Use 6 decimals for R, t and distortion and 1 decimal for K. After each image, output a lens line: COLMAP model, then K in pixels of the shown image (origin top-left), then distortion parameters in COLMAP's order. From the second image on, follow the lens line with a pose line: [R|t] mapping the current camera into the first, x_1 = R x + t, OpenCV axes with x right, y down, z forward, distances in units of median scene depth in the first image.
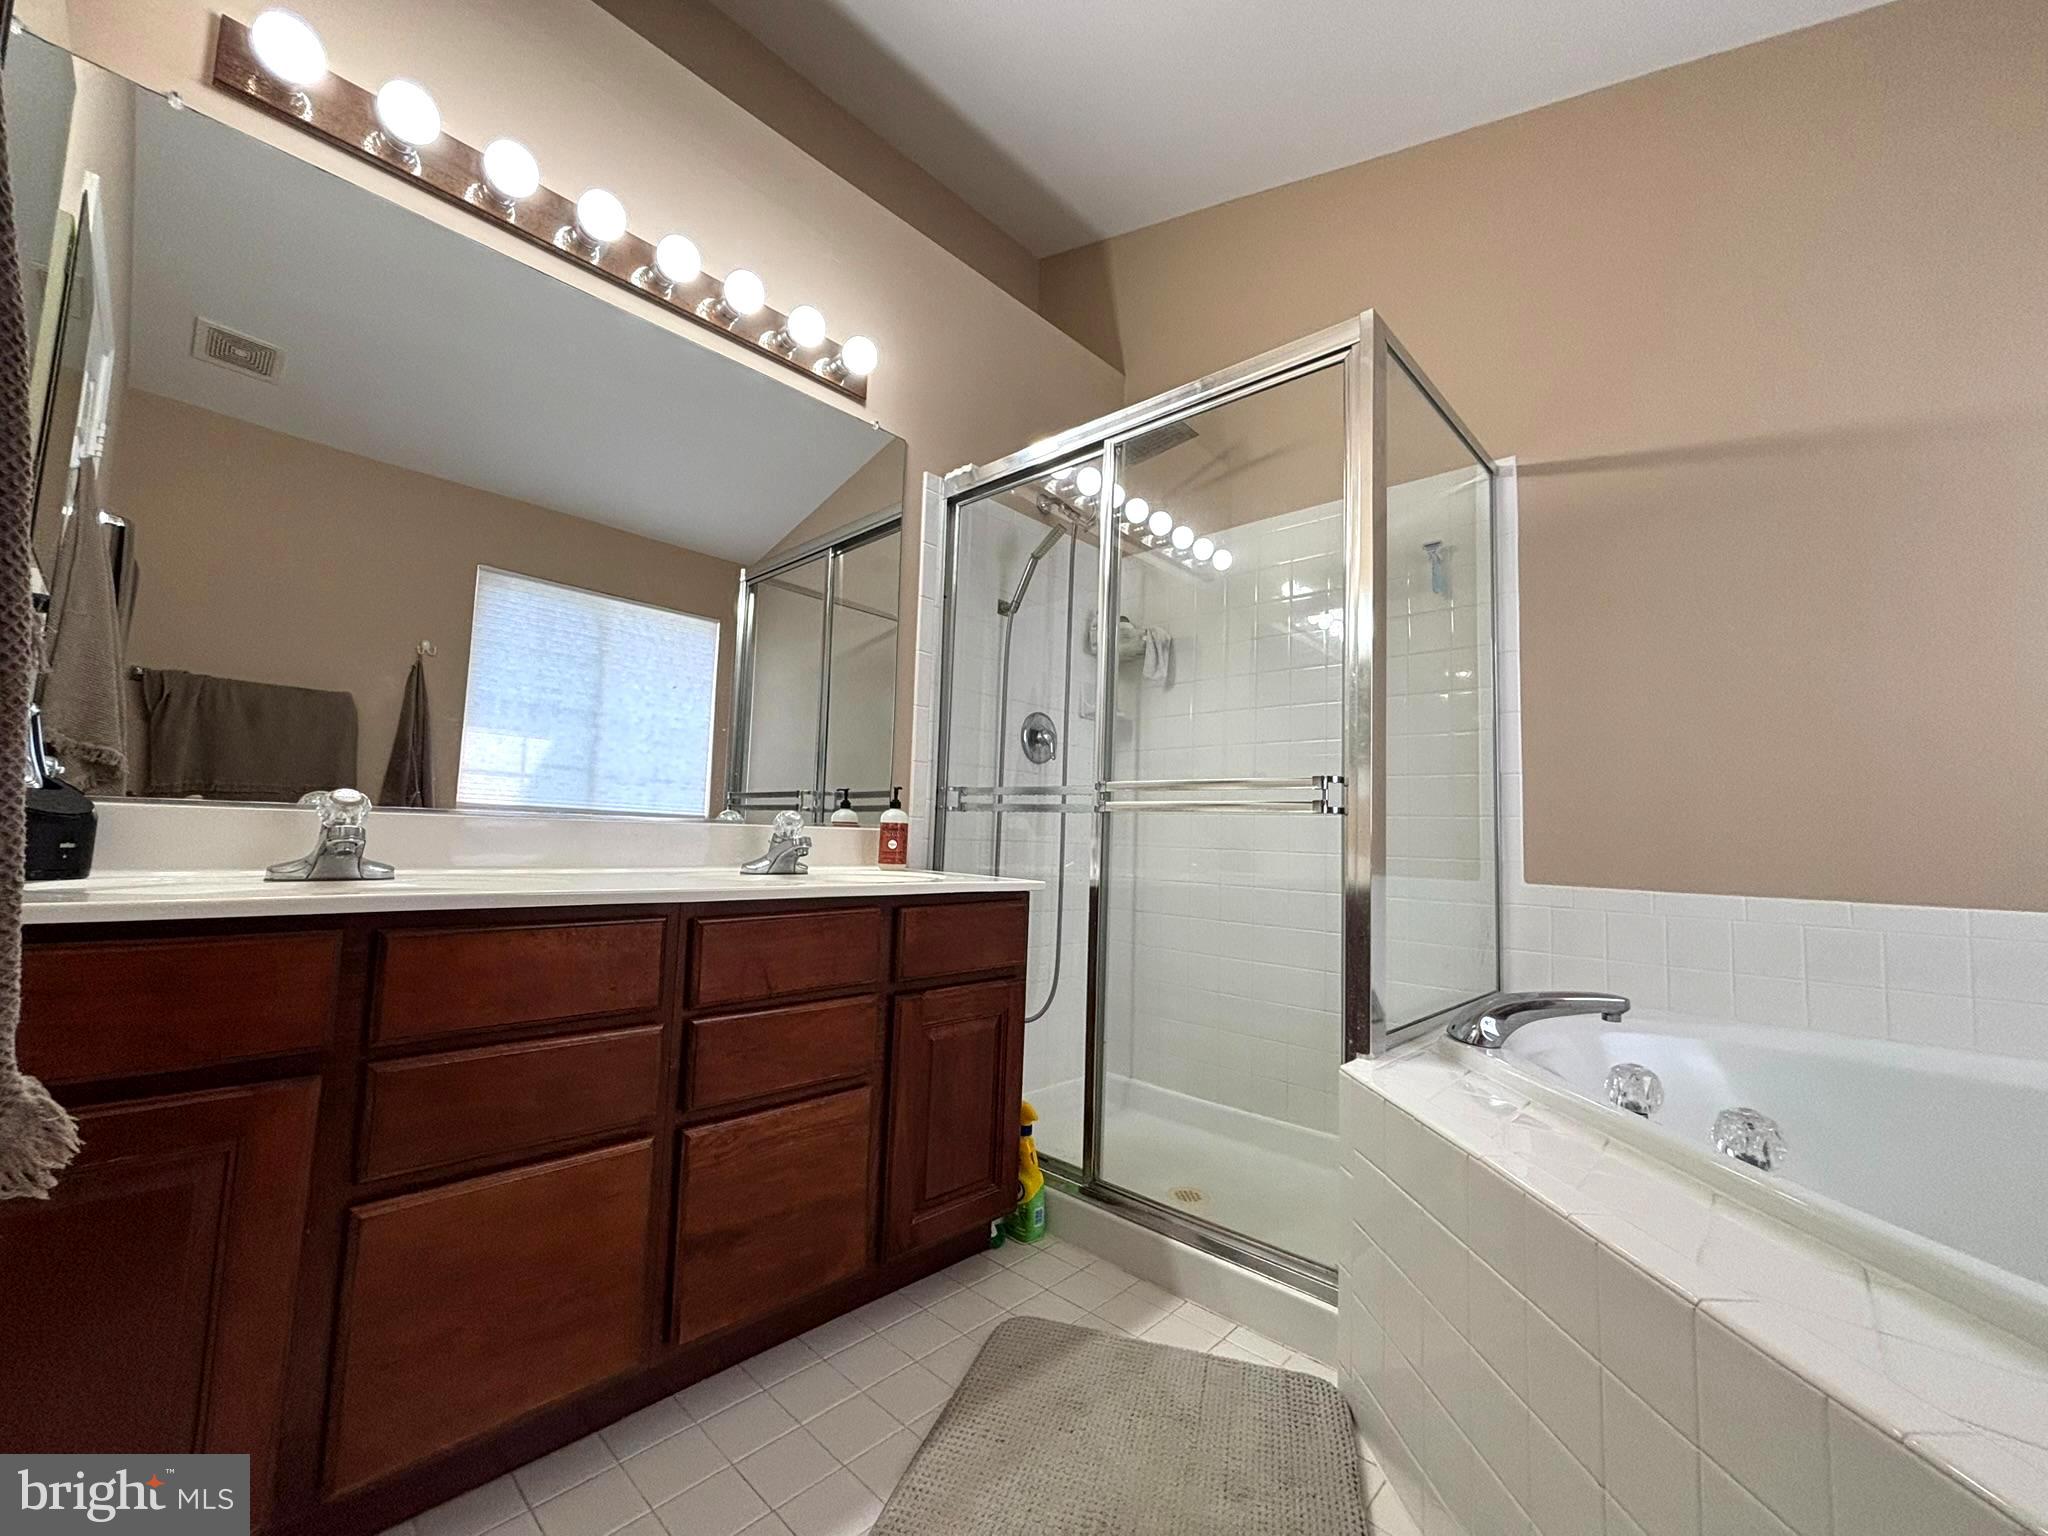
lens RADIAL K [[822.3, 0, 1024.8], [0, 822.3, 765.1], [0, 0, 1]] dist [0.000498, -0.000246]
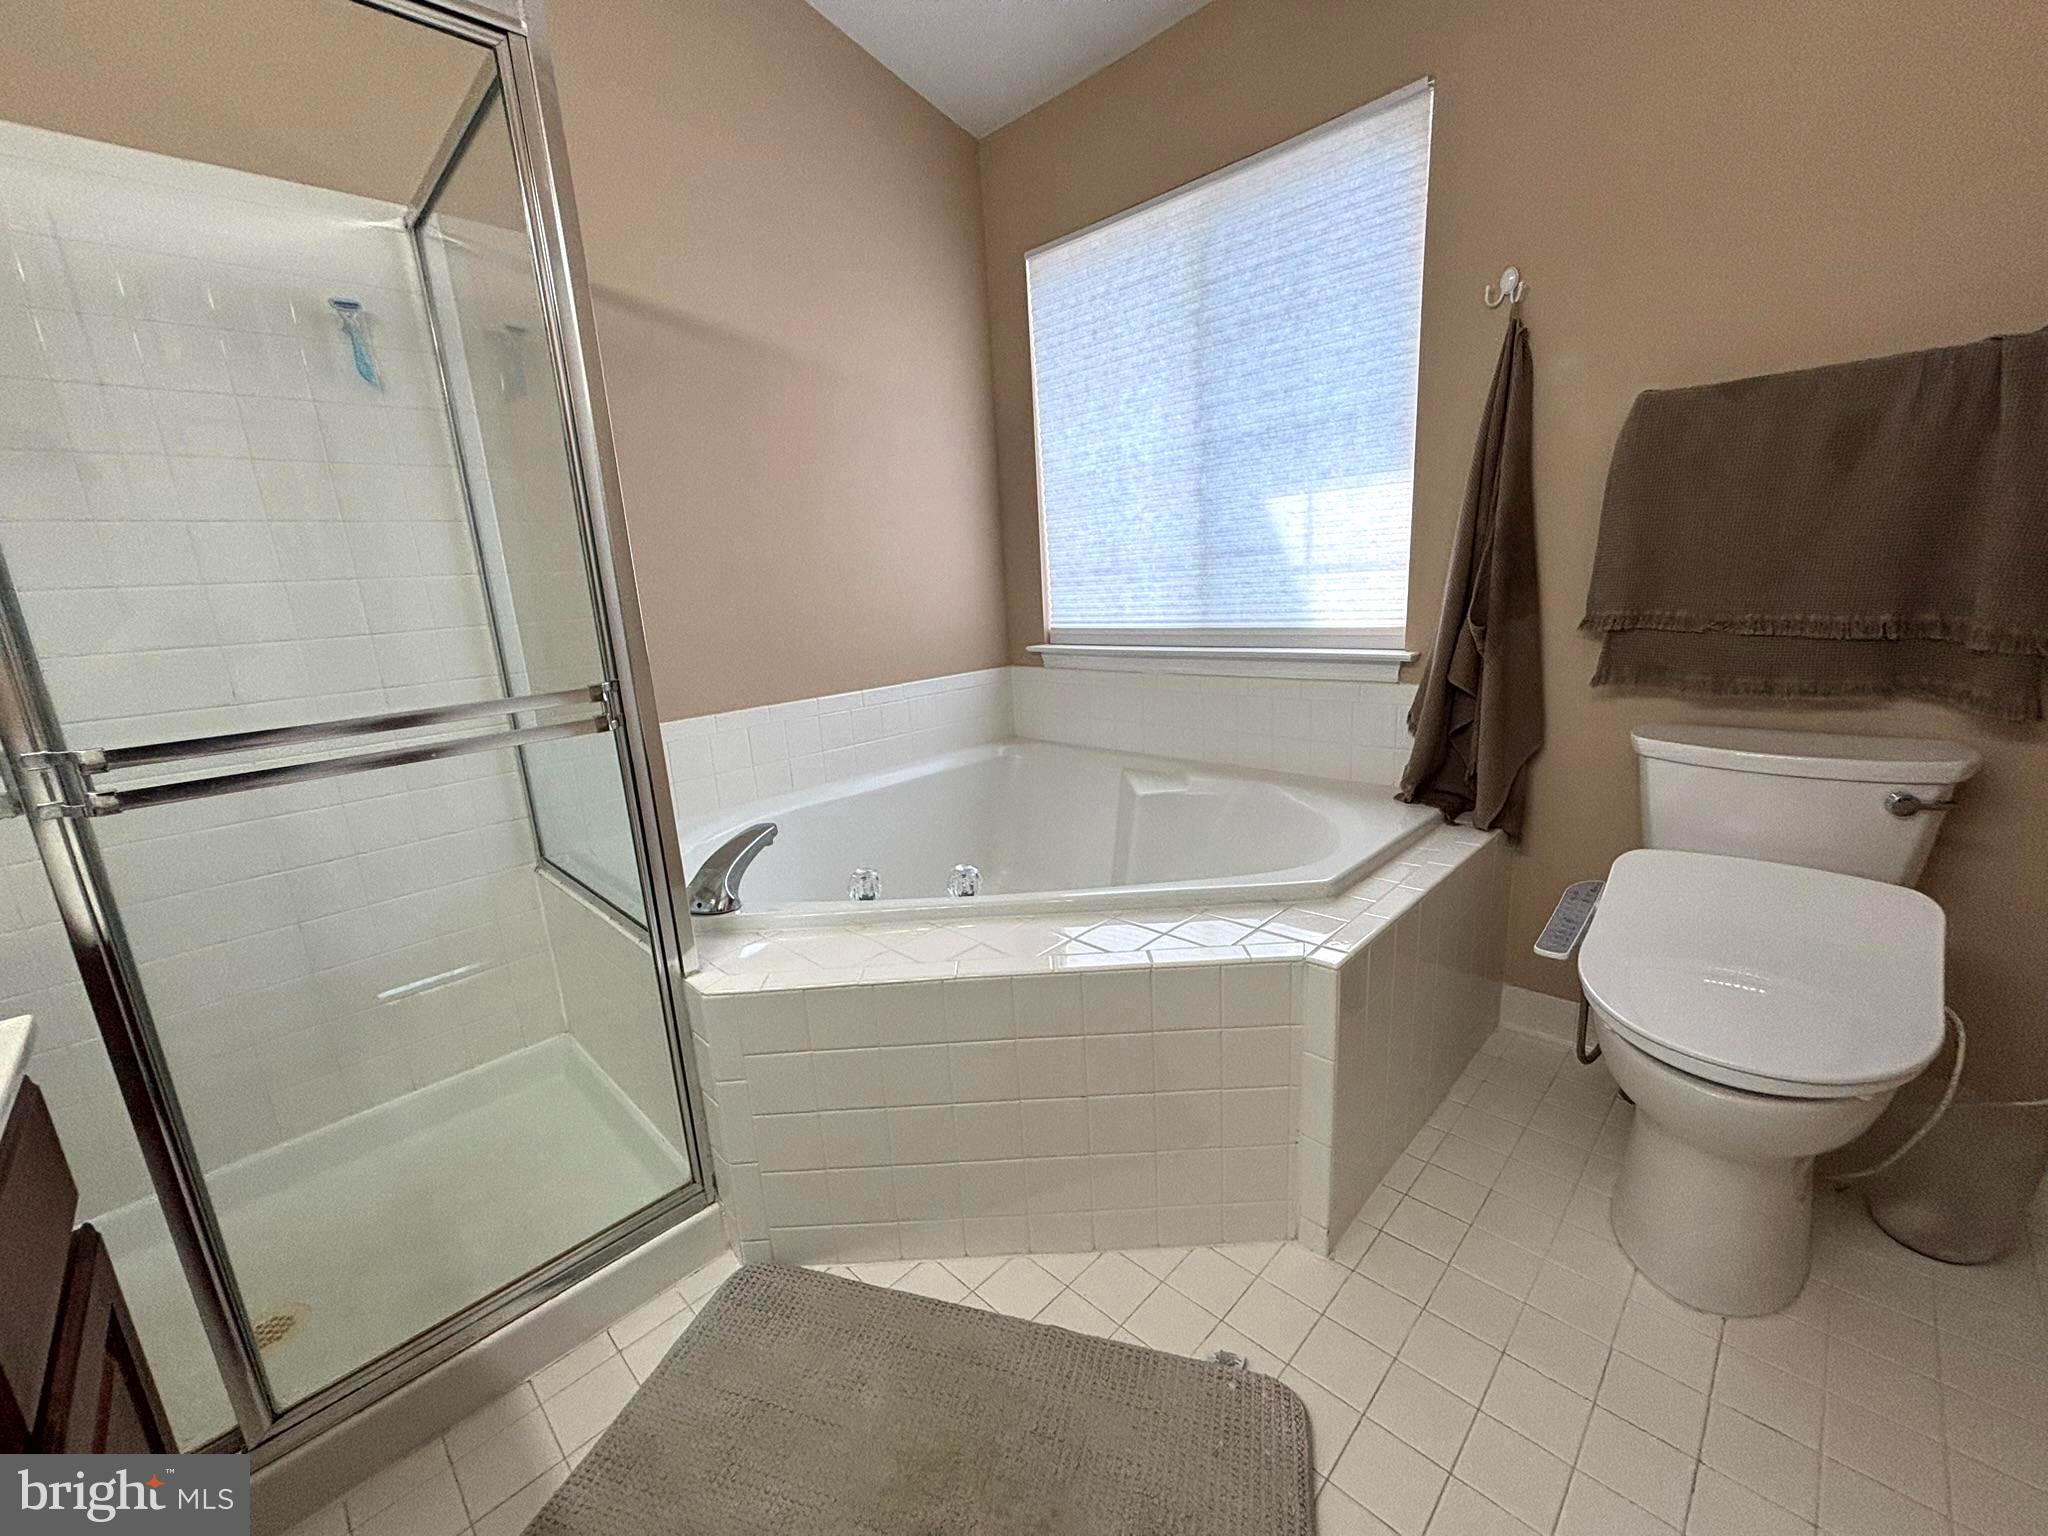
lens RADIAL K [[822.3, 0, 1022.2], [0, 822.3, 762.0], [0, 0, 1]] dist [0.000498, -0.000246]
pose [[0.033255, -0.273022, 0.961433, -0.406728], [-0.028902, 0.961300, 0.273984, -0.149350], [-0.999029, -0.036899, 0.024078, 0.577838]]
